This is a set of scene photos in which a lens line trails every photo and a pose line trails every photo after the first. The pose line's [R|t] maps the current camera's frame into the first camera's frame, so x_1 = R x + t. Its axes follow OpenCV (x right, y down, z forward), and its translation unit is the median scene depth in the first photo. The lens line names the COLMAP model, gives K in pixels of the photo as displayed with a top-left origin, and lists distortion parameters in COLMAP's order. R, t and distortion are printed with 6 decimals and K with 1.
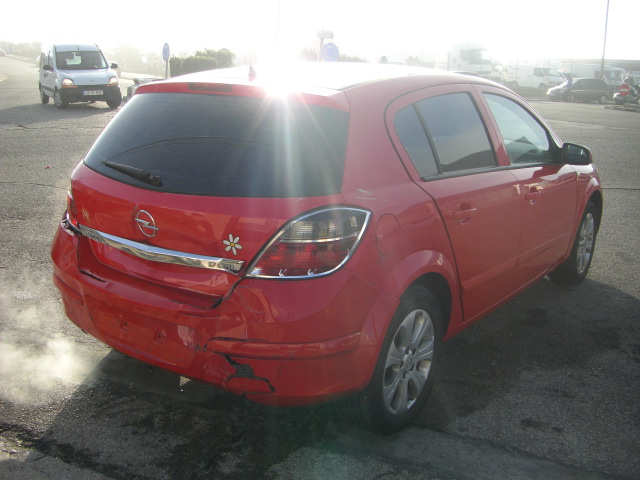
lens RADIAL K [[736.7, 0, 320.8], [0, 736.7, 263.8], [0, 0, 1]] dist [-0.135842, 0.034309]
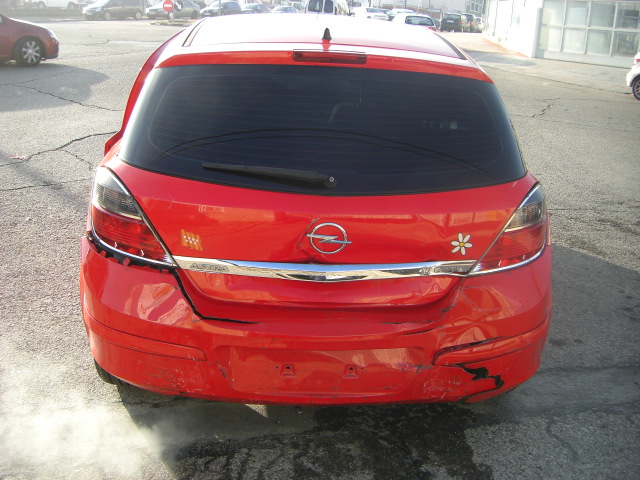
lens RADIAL K [[723.9, 0, 317.7], [0, 723.9, 242.8], [0, 0, 1]] dist [-0.199452, 0.138723]
pose [[0.795573, -0.197843, 0.572644, -0.678636], [0.144759, 0.979877, 0.137425, -0.154904], [-0.588310, -0.026436, 0.808203, 0.362170]]
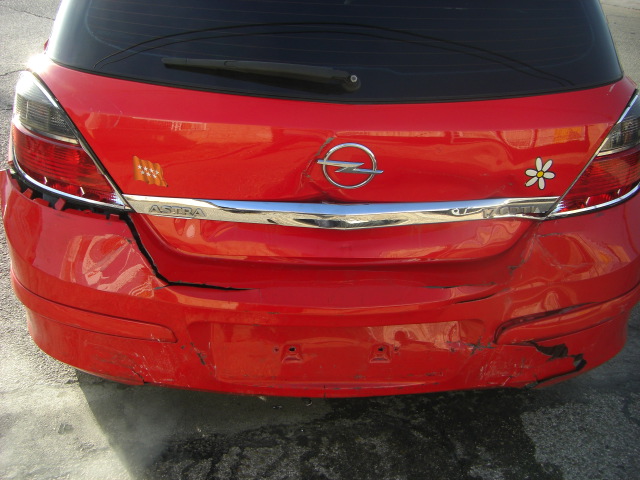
lens RADIAL K [[723.9, 0, 317.7], [0, 723.9, 242.8], [0, 0, 1]] dist [-0.199452, 0.138723]
pose [[0.792577, -0.264768, 0.549290, -0.548915], [0.154631, 0.958638, 0.238962, -0.127642], [-0.589839, -0.104458, 0.800736, 0.565116]]
